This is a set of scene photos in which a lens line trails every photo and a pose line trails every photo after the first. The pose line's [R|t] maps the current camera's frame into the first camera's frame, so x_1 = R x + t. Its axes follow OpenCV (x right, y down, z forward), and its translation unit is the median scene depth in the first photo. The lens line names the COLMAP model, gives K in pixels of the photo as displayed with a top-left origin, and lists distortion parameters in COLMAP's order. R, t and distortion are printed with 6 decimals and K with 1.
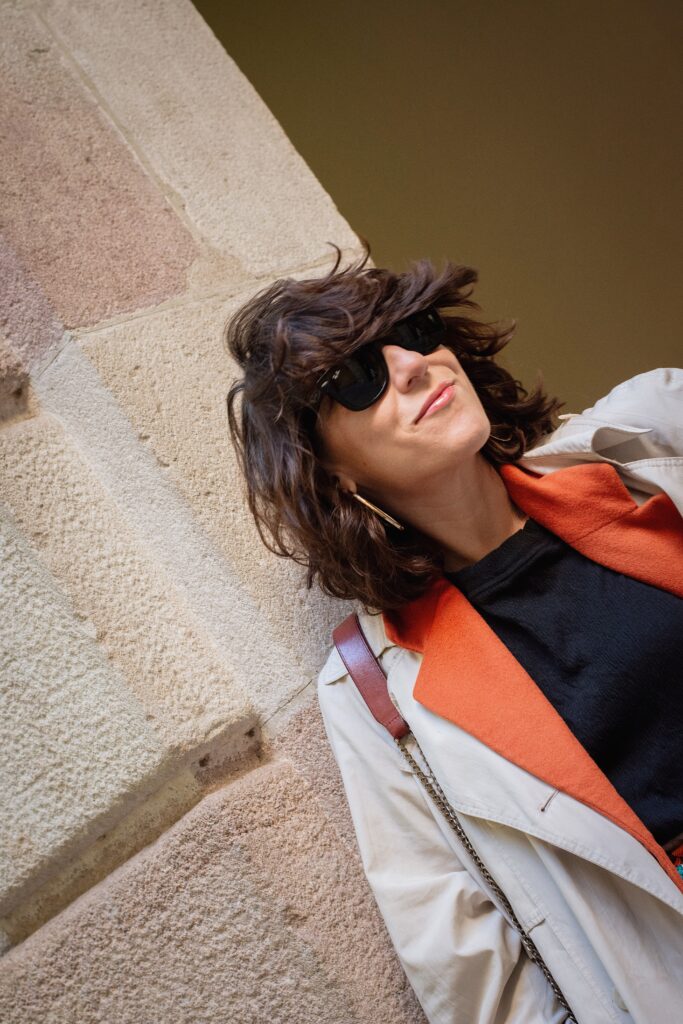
lens RADIAL K [[2274.1, 0, 341.5], [0, 2274.1, 512.0], [0, 0, 1]] dist [-0.066287, -0.325523]
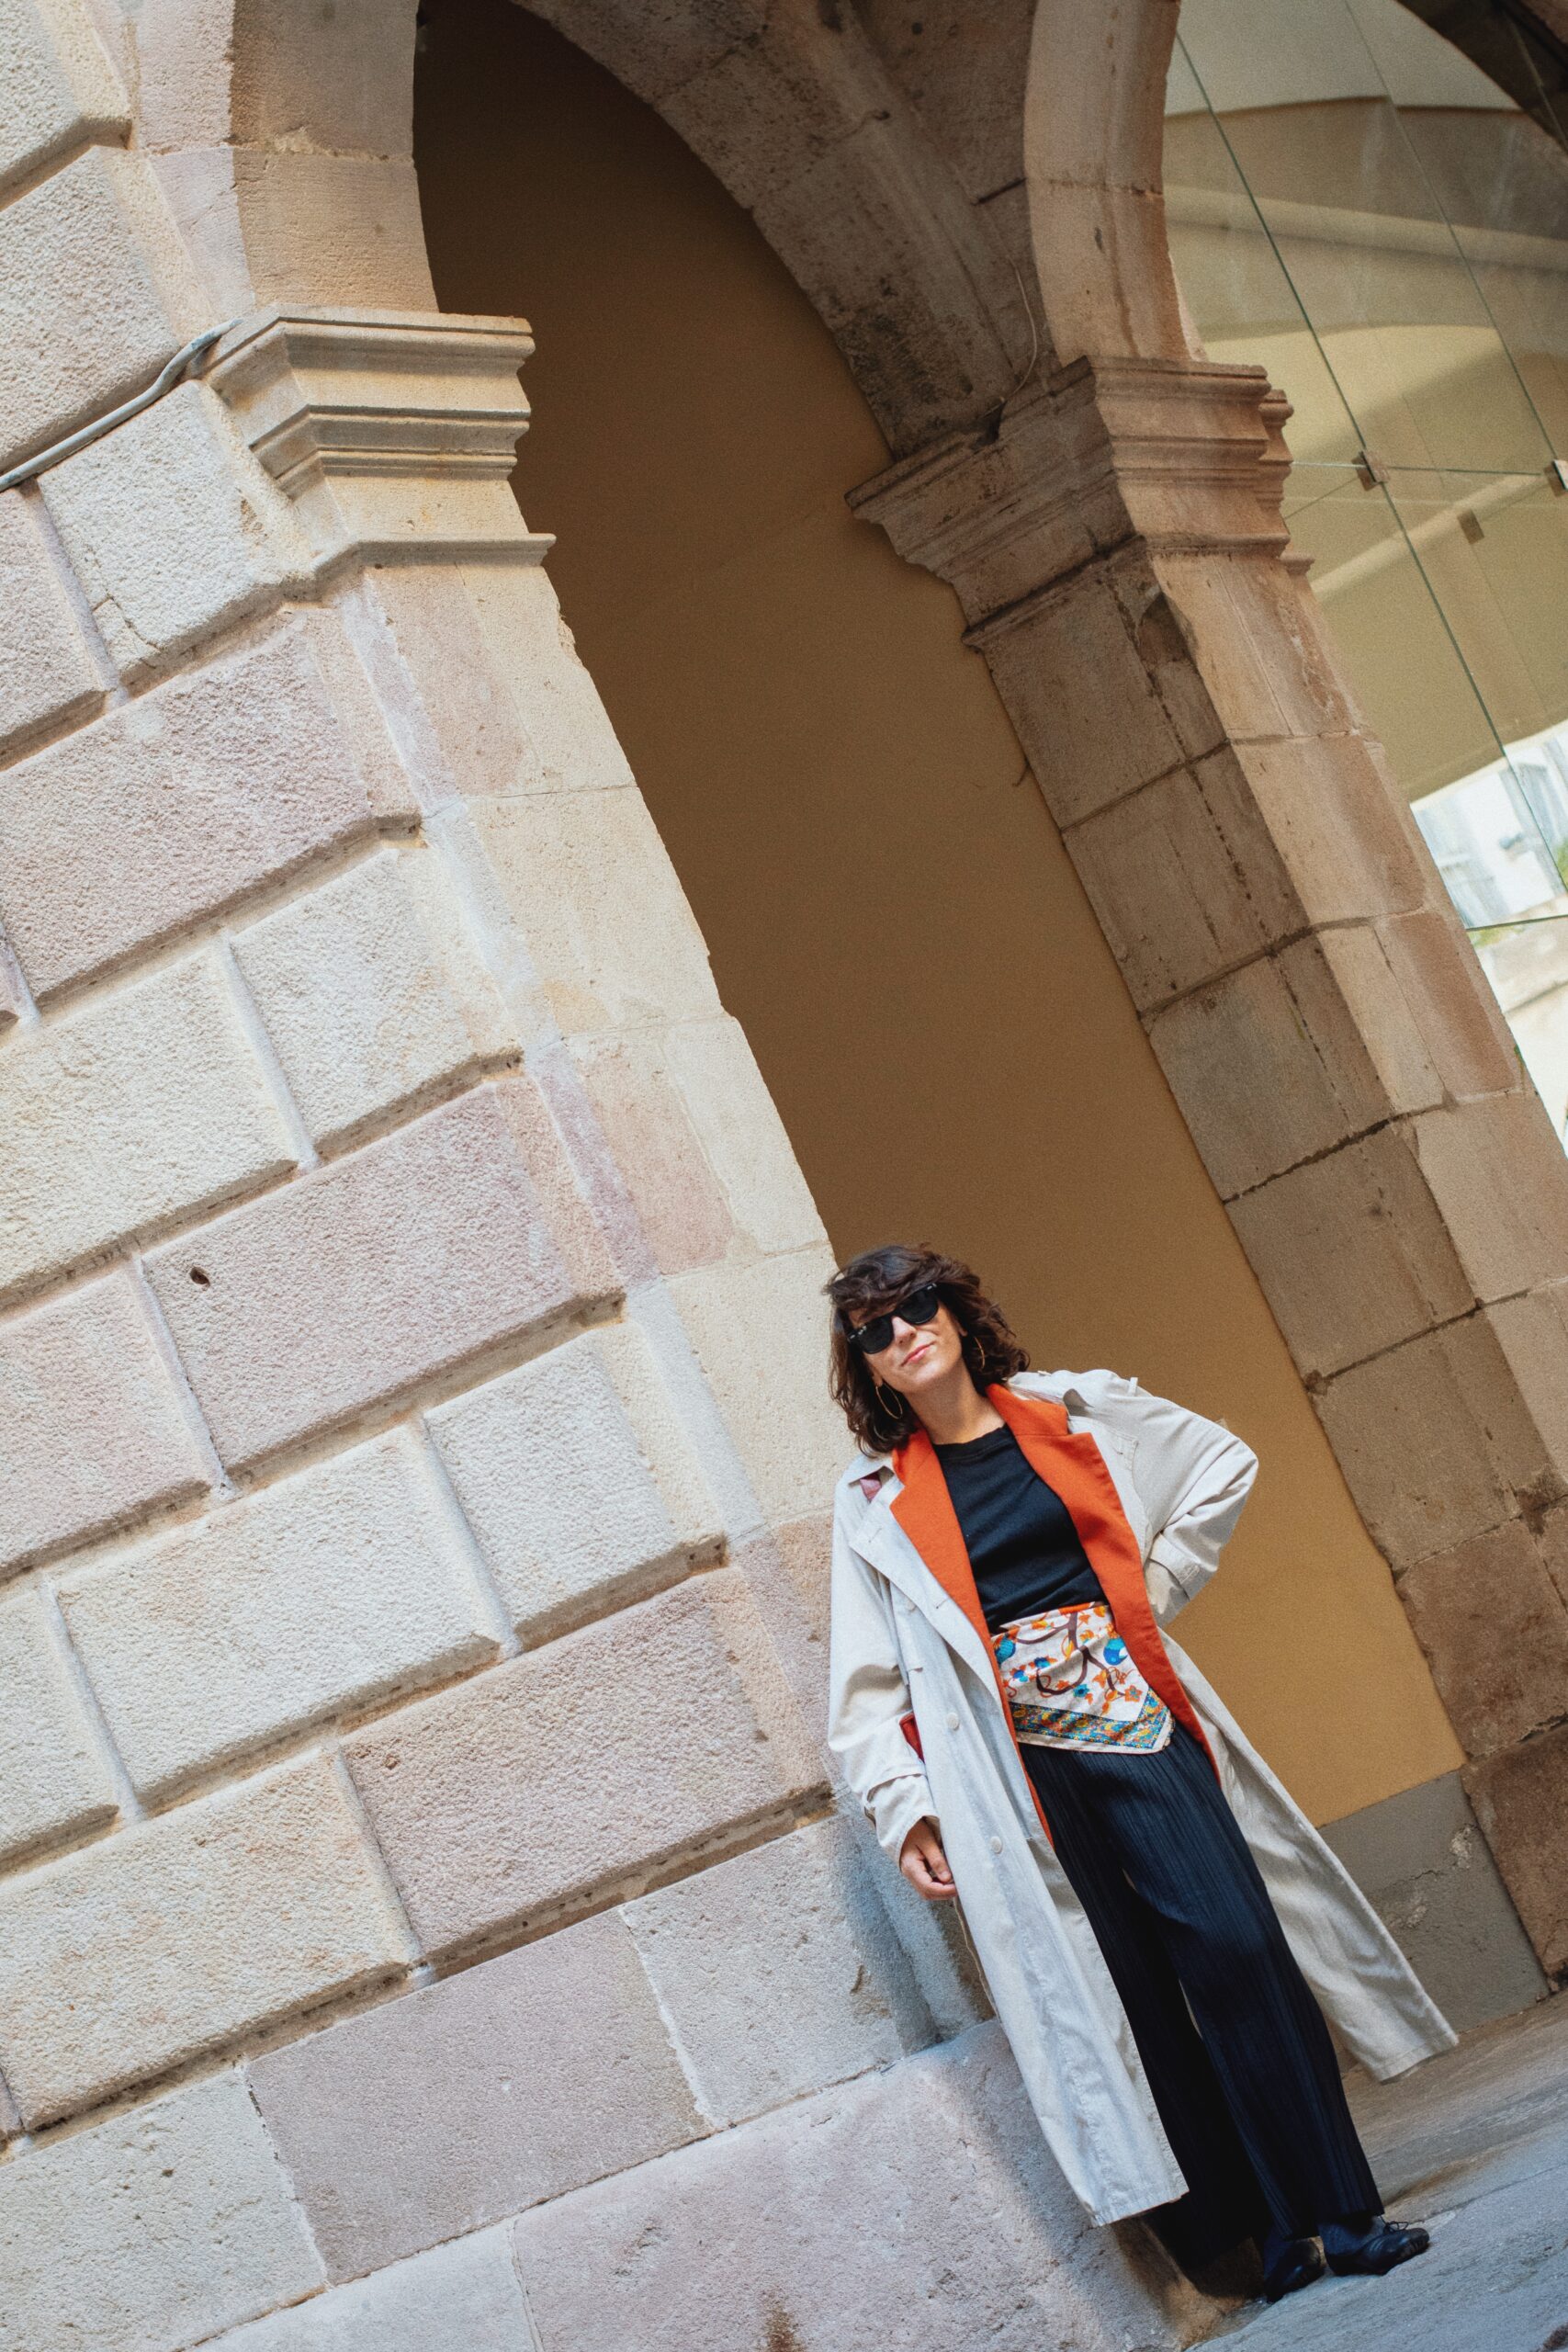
lens RADIAL K [[5222.8, 0, 784.0], [0, 5222.8, 1176.0], [0, 0, 1]] dist [-0.066287, -0.325523]
pose [[0.967393, 0.226558, 0.113232, -0.473008], [-0.222385, 0.973758, -0.048386, 0.010528], [-0.121223, 0.021627, 0.992390, -2.672297]]
